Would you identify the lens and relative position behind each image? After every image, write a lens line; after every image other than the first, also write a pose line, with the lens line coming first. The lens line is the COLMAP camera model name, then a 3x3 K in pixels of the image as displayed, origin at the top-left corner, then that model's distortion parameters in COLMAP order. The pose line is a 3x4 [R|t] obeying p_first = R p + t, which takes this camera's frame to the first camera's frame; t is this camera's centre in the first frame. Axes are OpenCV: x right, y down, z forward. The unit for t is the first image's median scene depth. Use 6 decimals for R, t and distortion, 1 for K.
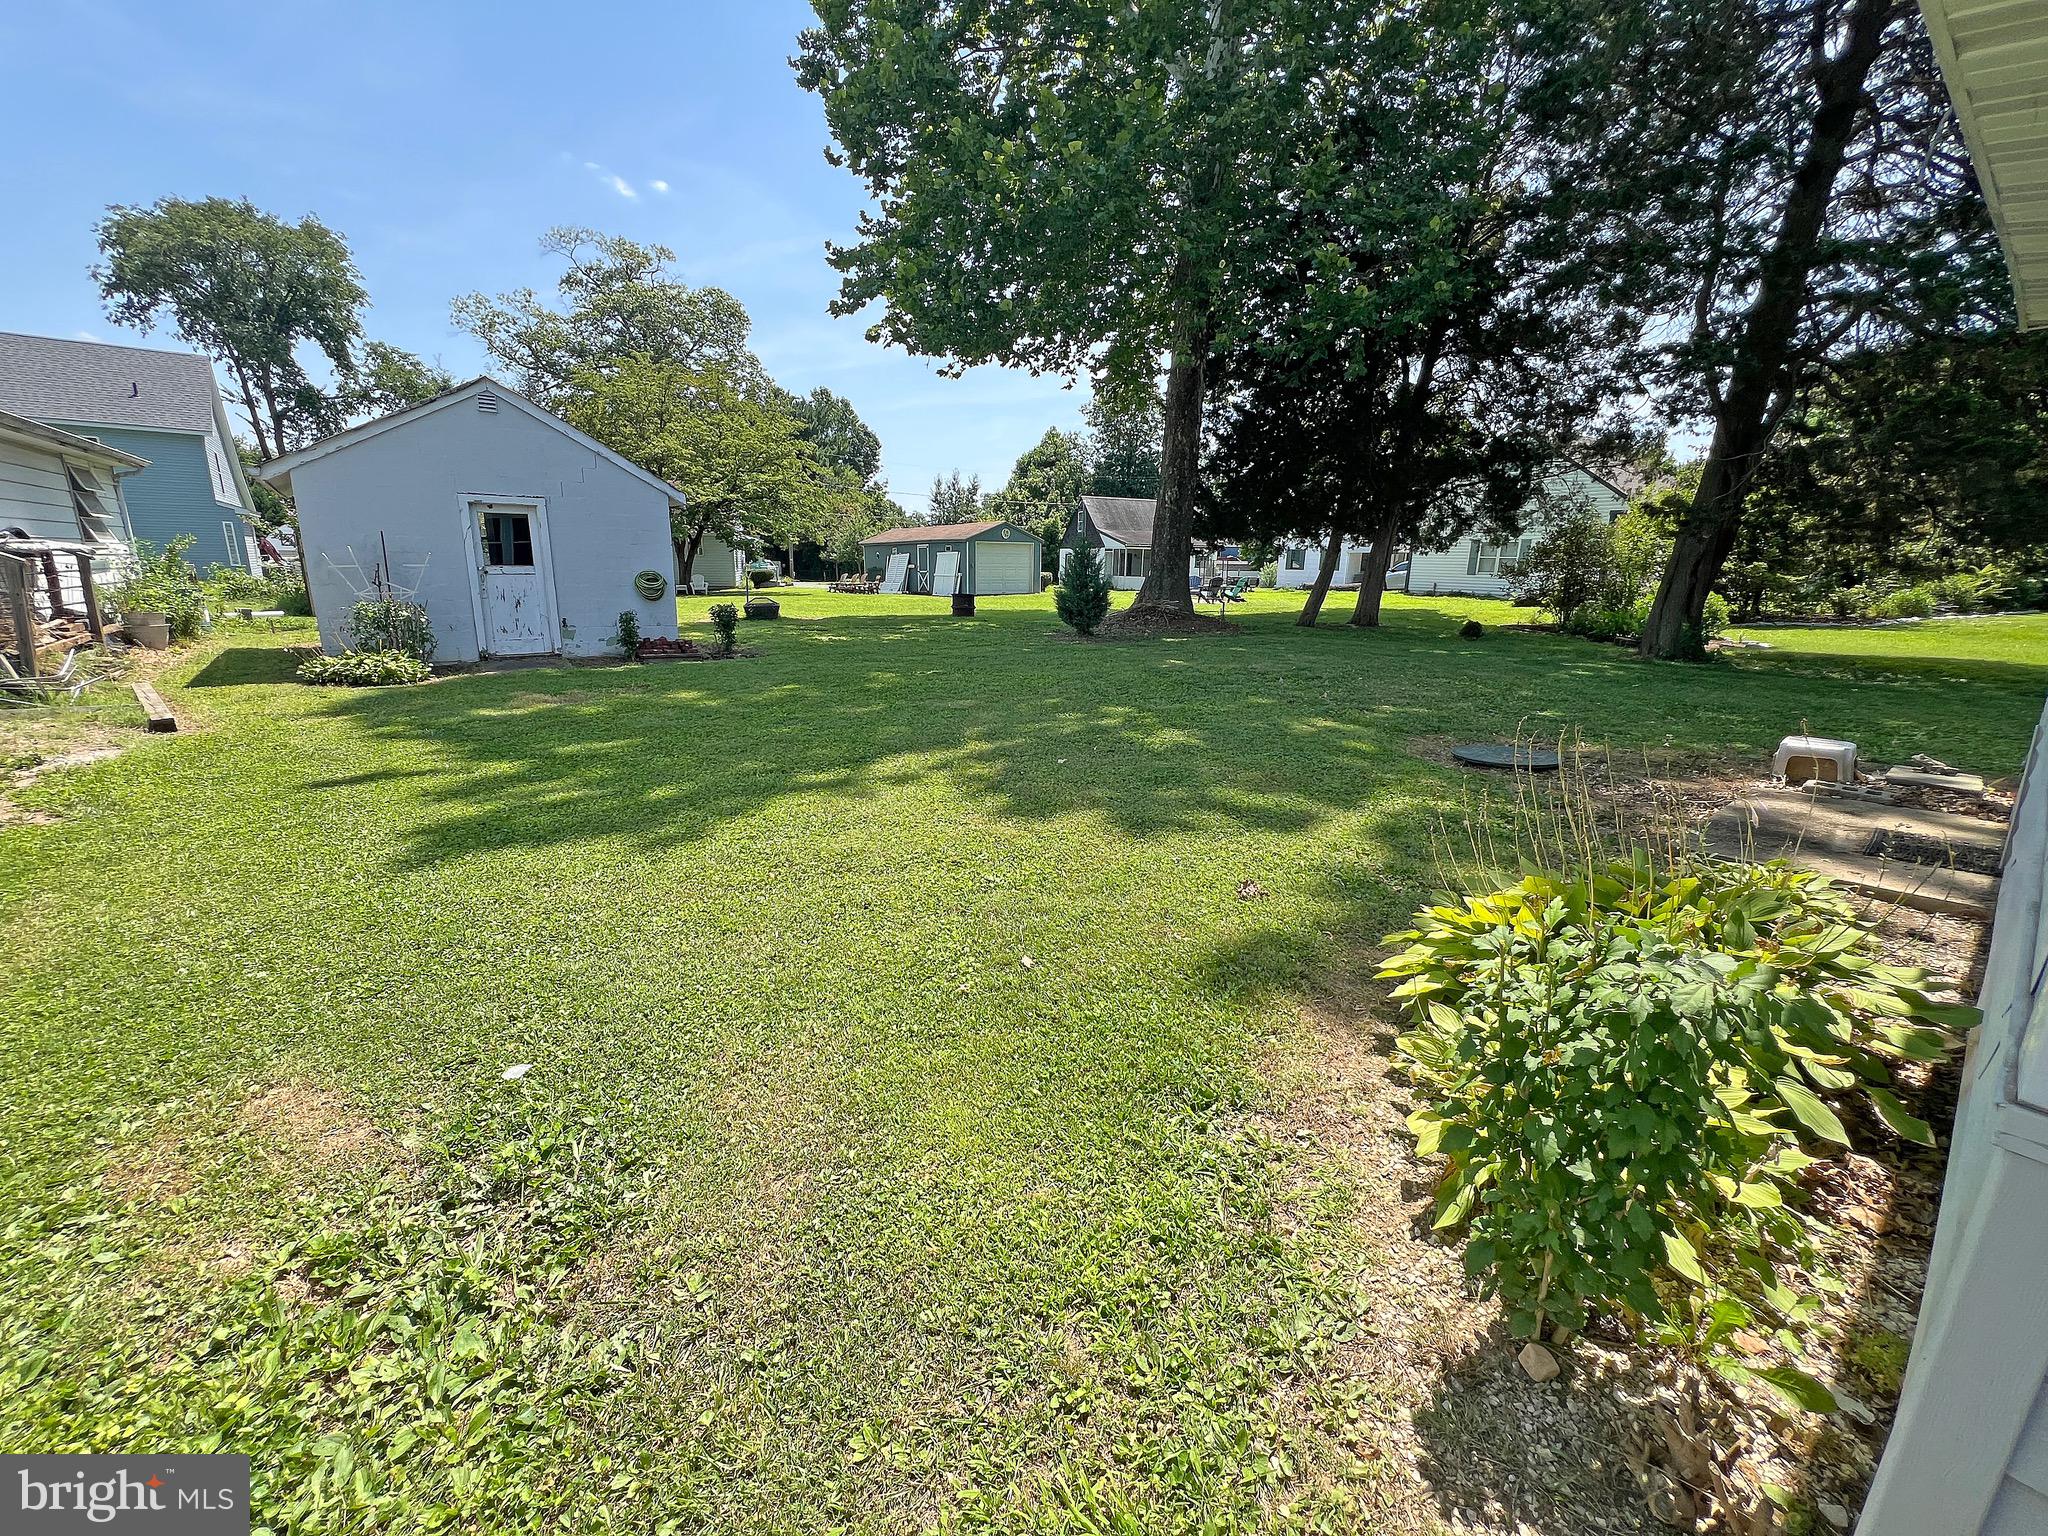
lens RADIAL K [[819.8, 0, 1021.3], [0, 819.8, 767.2], [0, 0, 1]] dist [-0.001889, -0.000245]
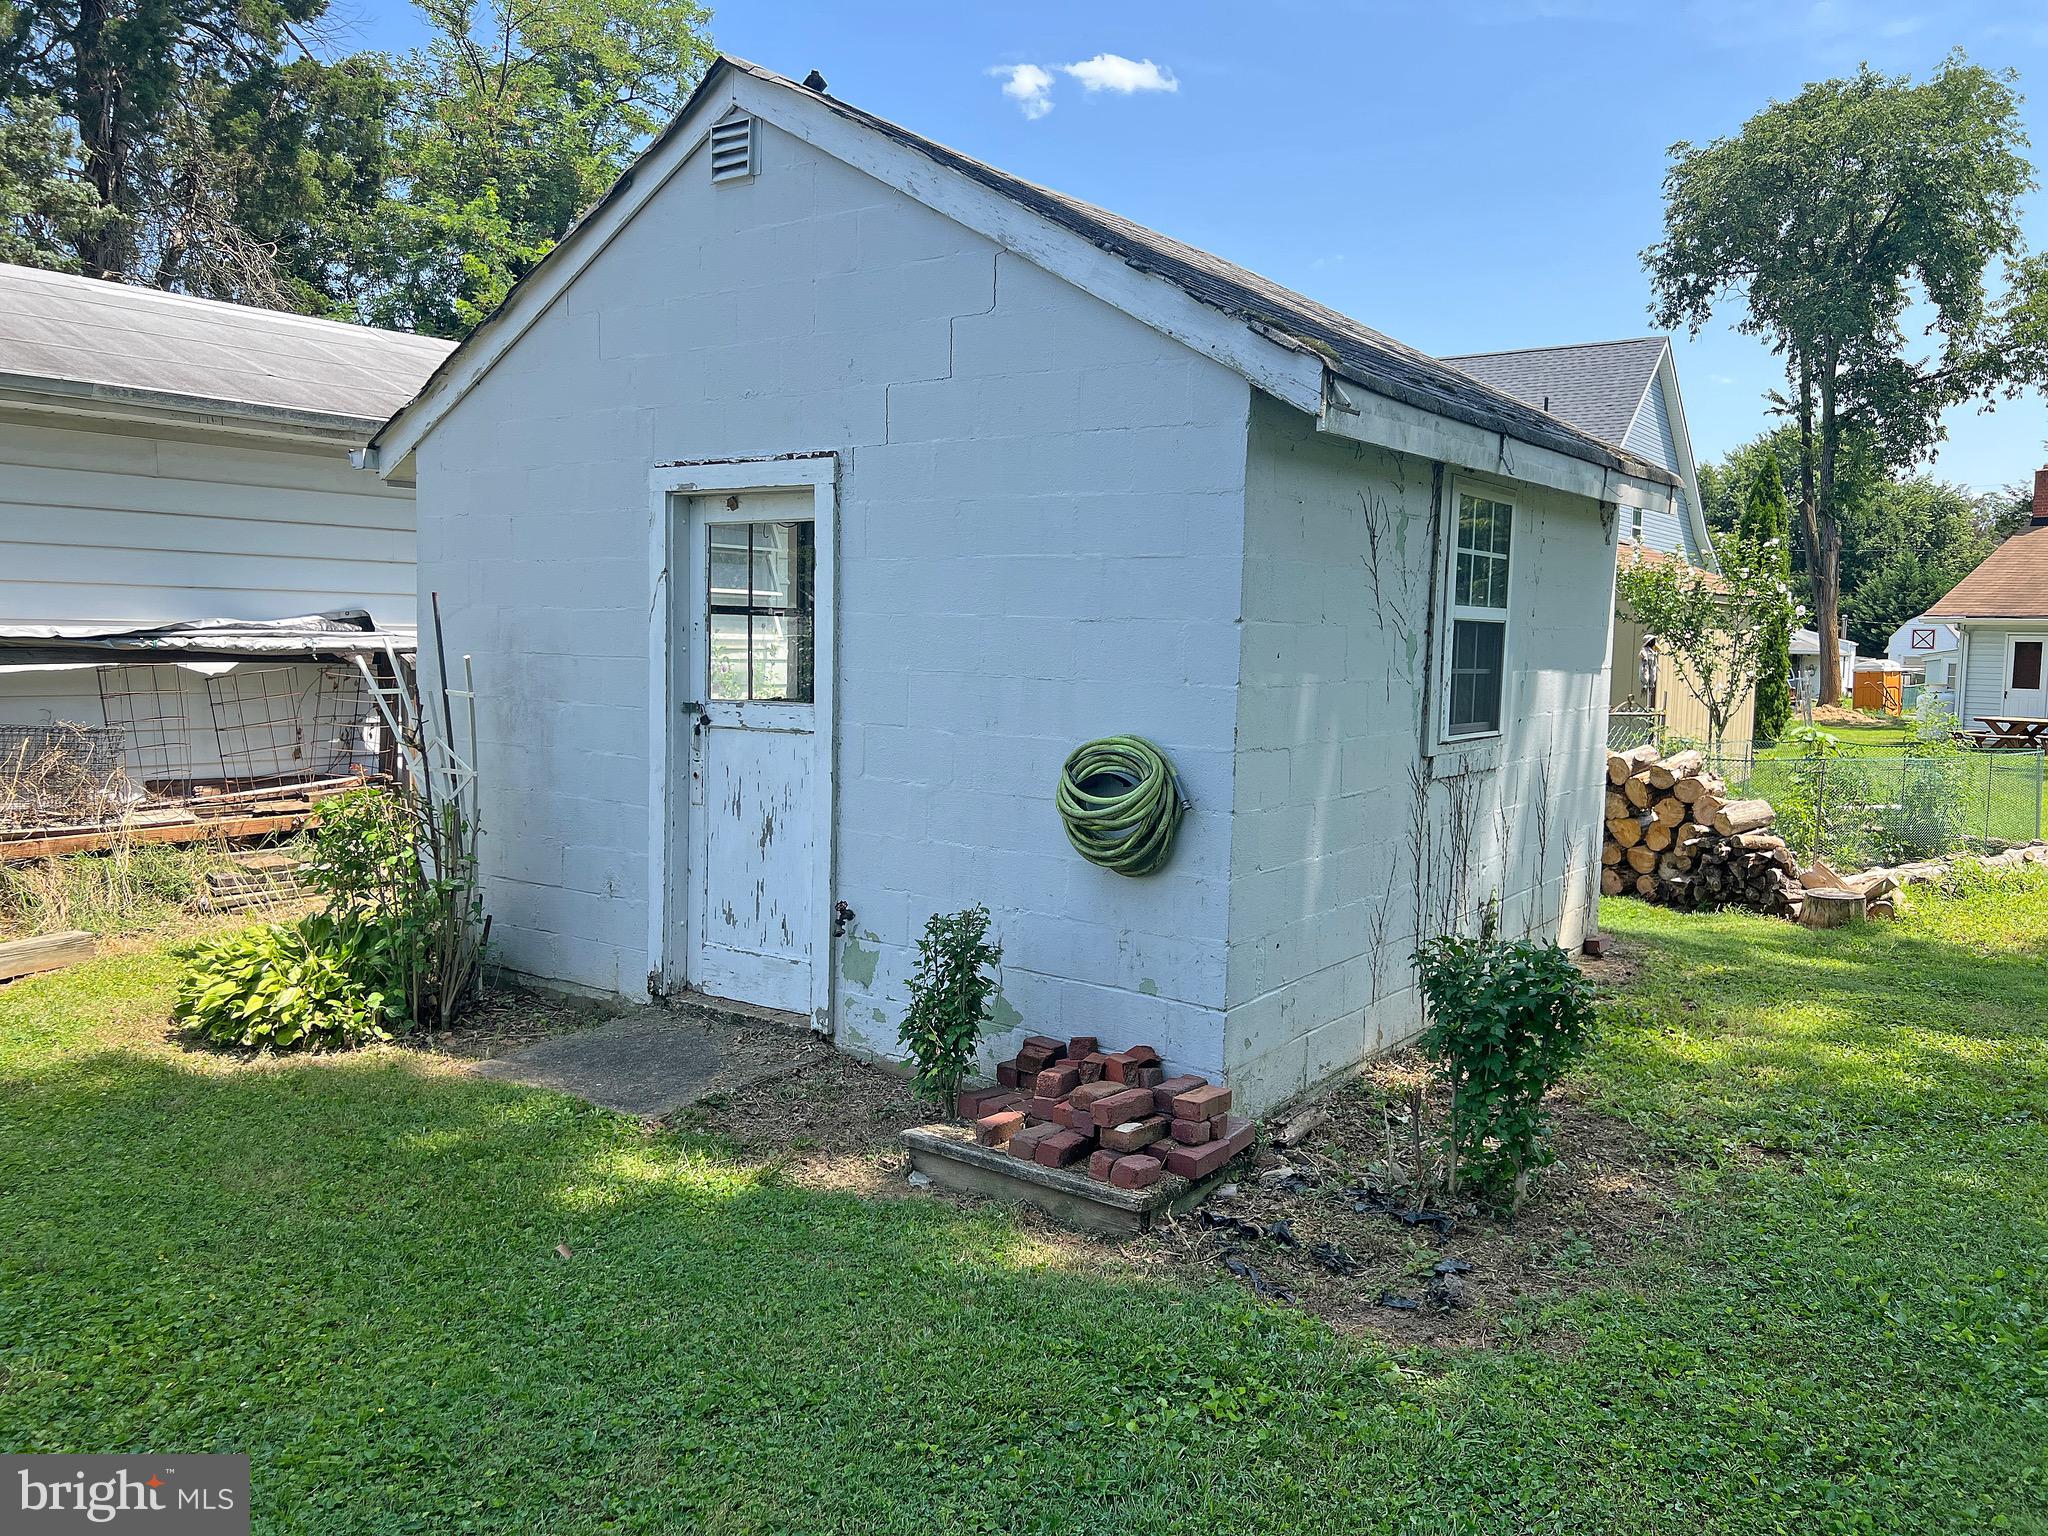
lens RADIAL K [[1561.0, 0, 1022.8], [0, 1561.0, 772.8], [0, 0, 1]] dist [0.014229, 0.003458]
pose [[0.294677, 0.070299, -0.953008, -0.019700], [-0.242678, 0.970101, -0.003479, -0.056987], [0.924269, 0.232299, 0.302926, 0.217896]]
